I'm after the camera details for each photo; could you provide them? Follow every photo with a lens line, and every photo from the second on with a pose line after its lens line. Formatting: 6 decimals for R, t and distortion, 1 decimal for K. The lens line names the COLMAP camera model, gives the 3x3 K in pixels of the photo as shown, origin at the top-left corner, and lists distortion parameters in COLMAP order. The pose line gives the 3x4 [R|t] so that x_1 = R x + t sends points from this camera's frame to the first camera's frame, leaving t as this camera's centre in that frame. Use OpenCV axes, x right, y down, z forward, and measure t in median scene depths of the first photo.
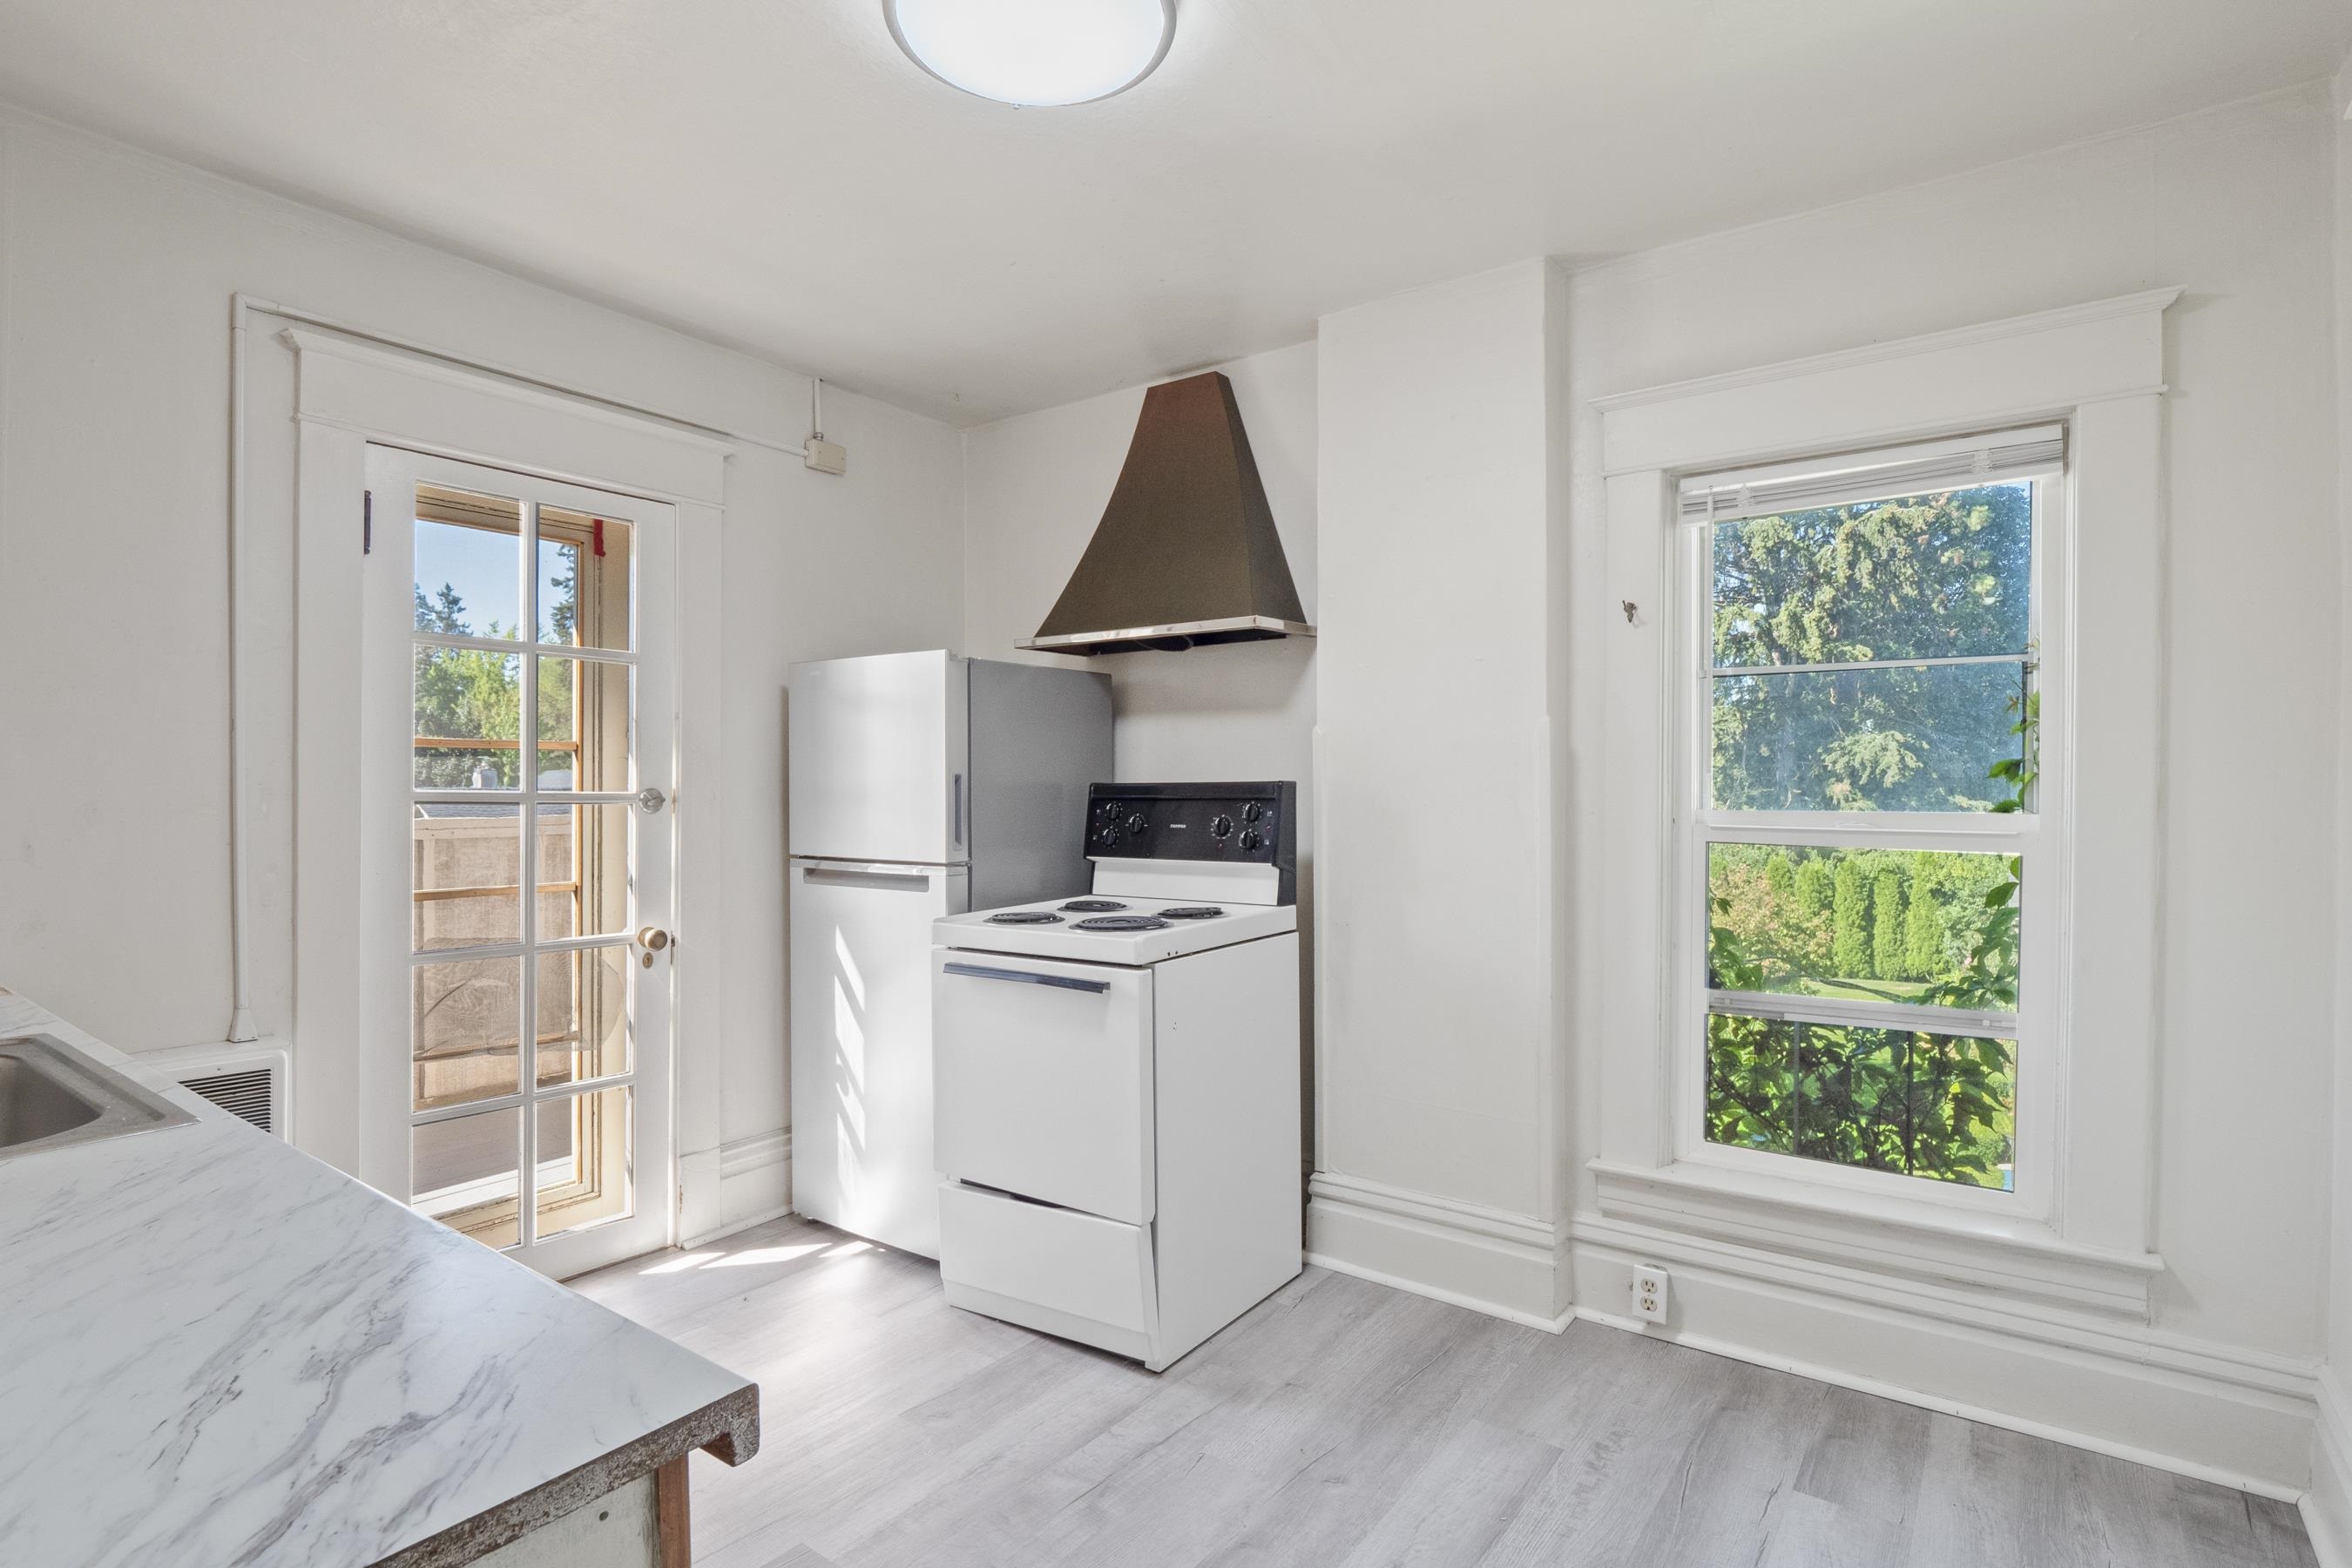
lens RADIAL K [[1146.8, 0, 1174.5], [0, 1146.8, 770.9], [0, 0, 1]] dist [-0.021762, 0.001177]
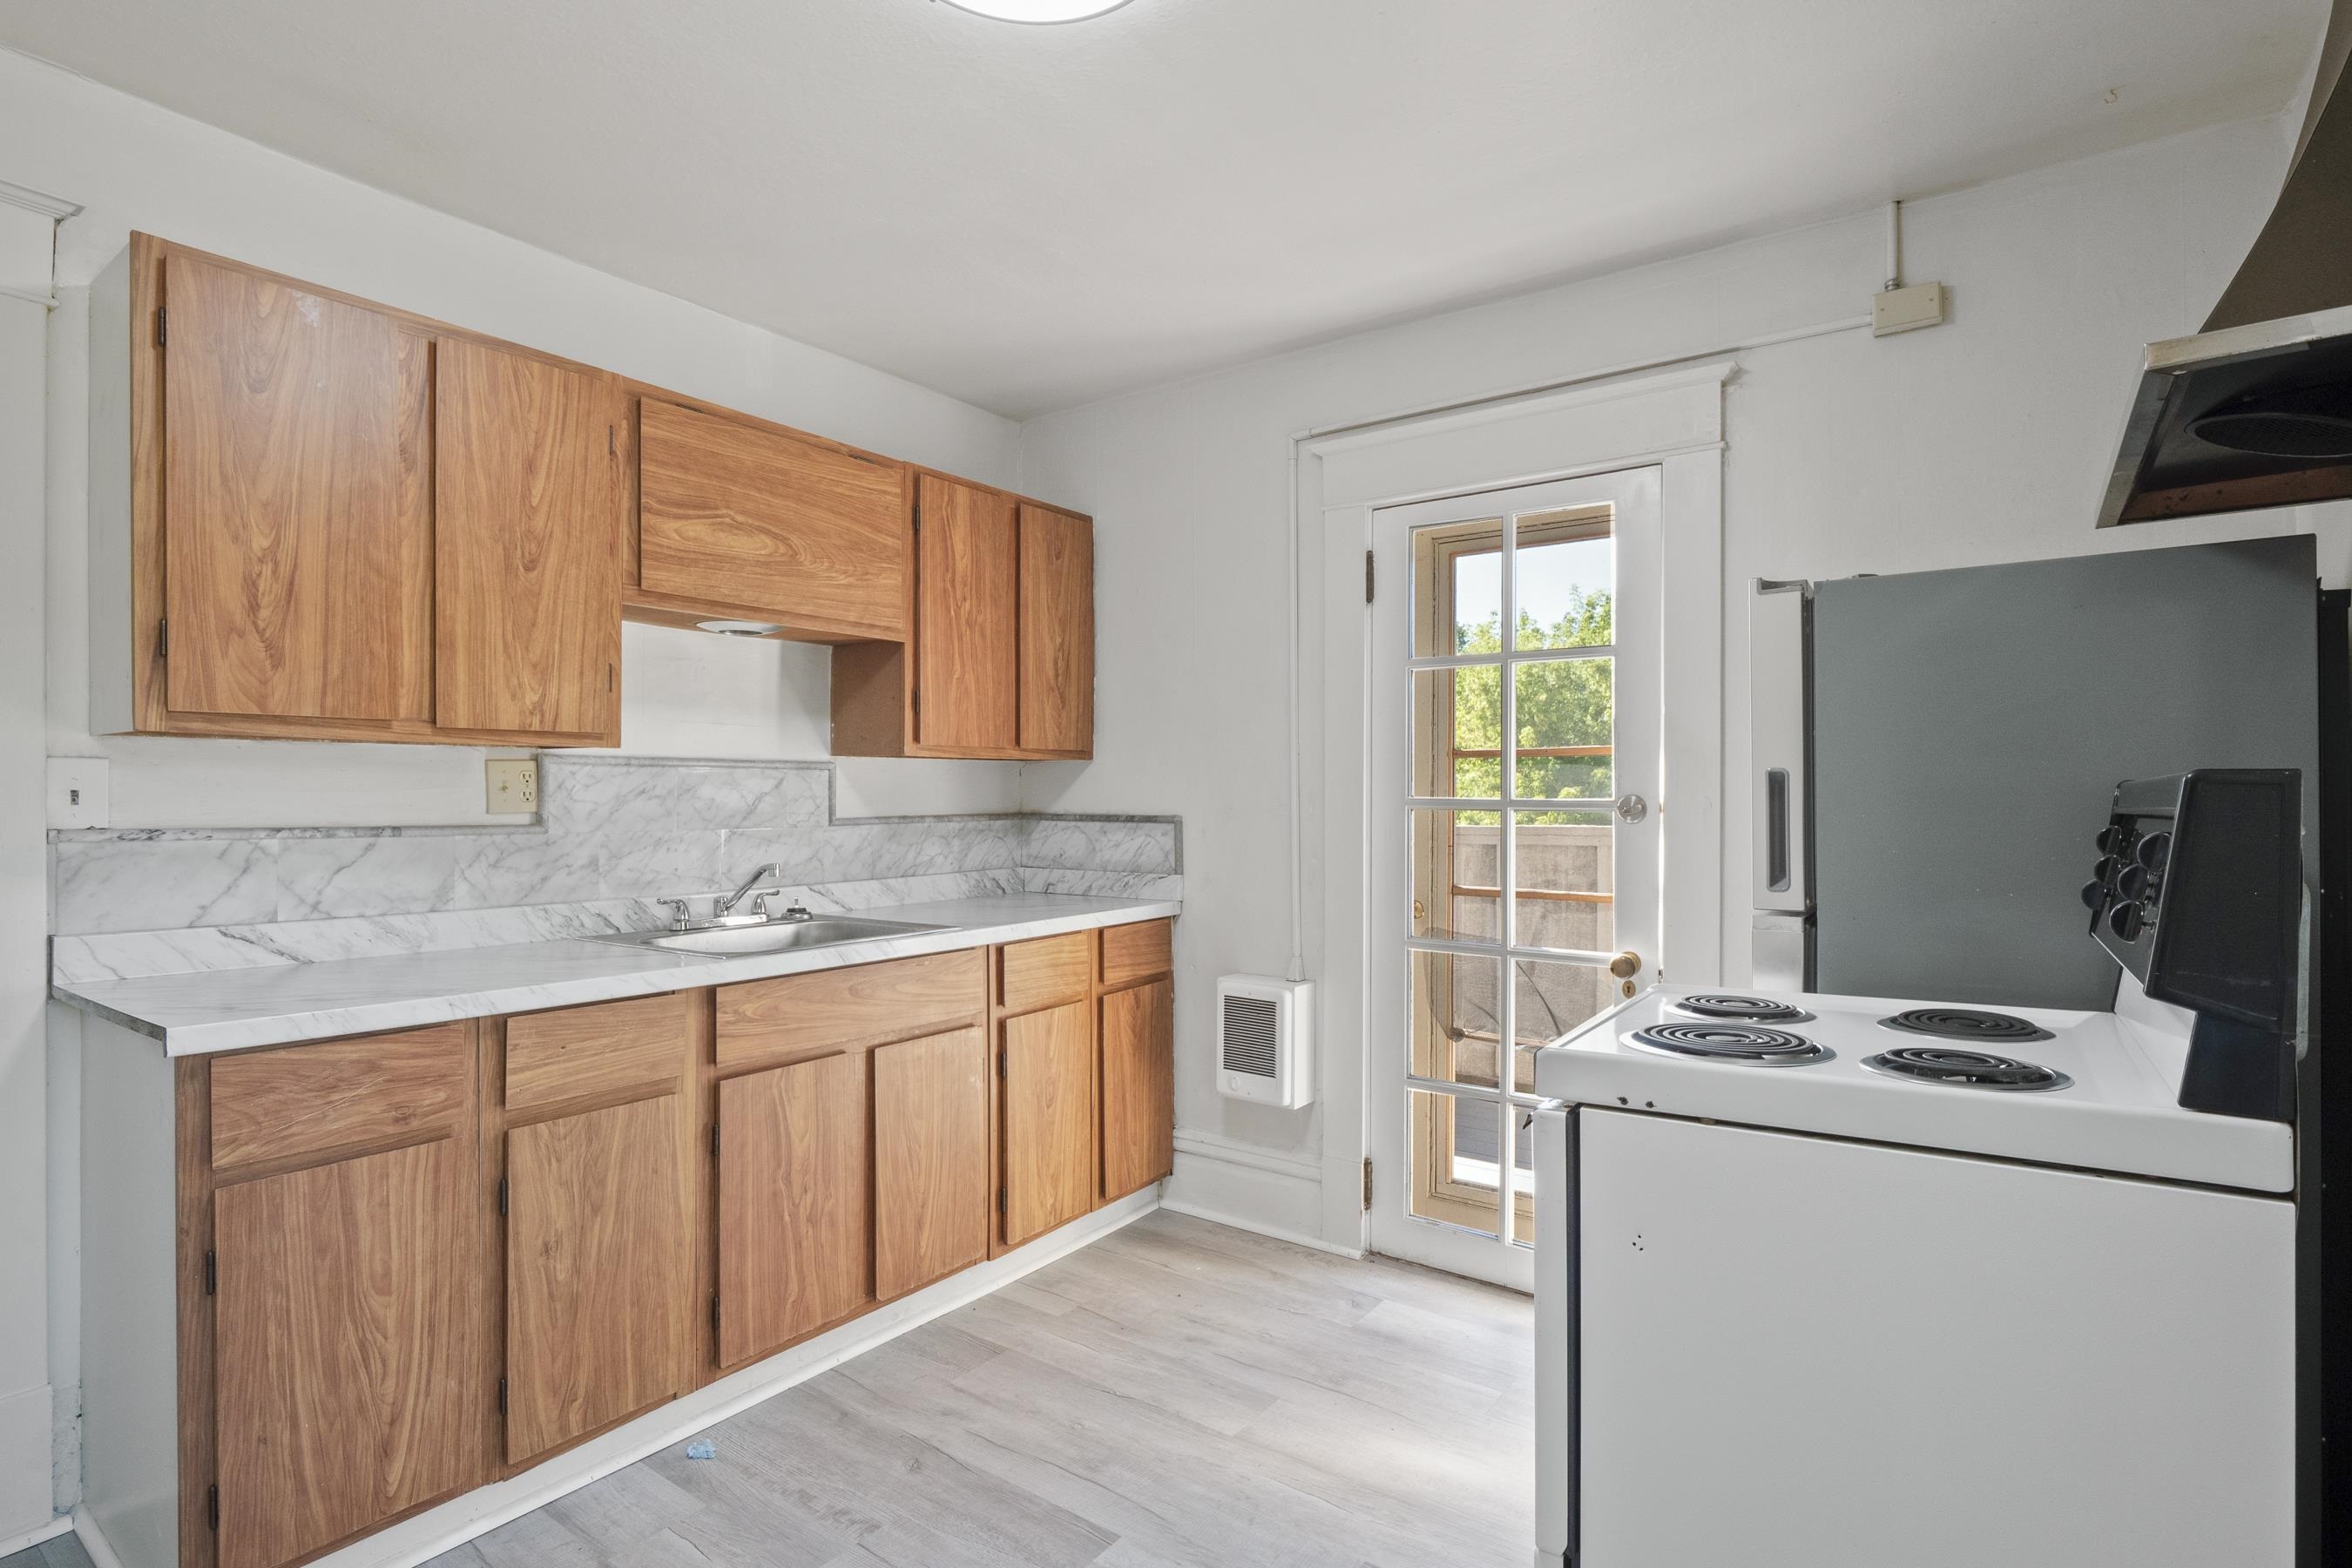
lens RADIAL K [[1146.8, 0, 1174.5], [0, 1146.8, 770.9], [0, 0, 1]] dist [-0.021762, 0.001177]
pose [[0.002839, -0.025473, -0.999671, 0.444766], [0.013280, 0.999588, -0.025433, 0.016368], [0.999908, -0.013203, 0.003176, 0.679095]]
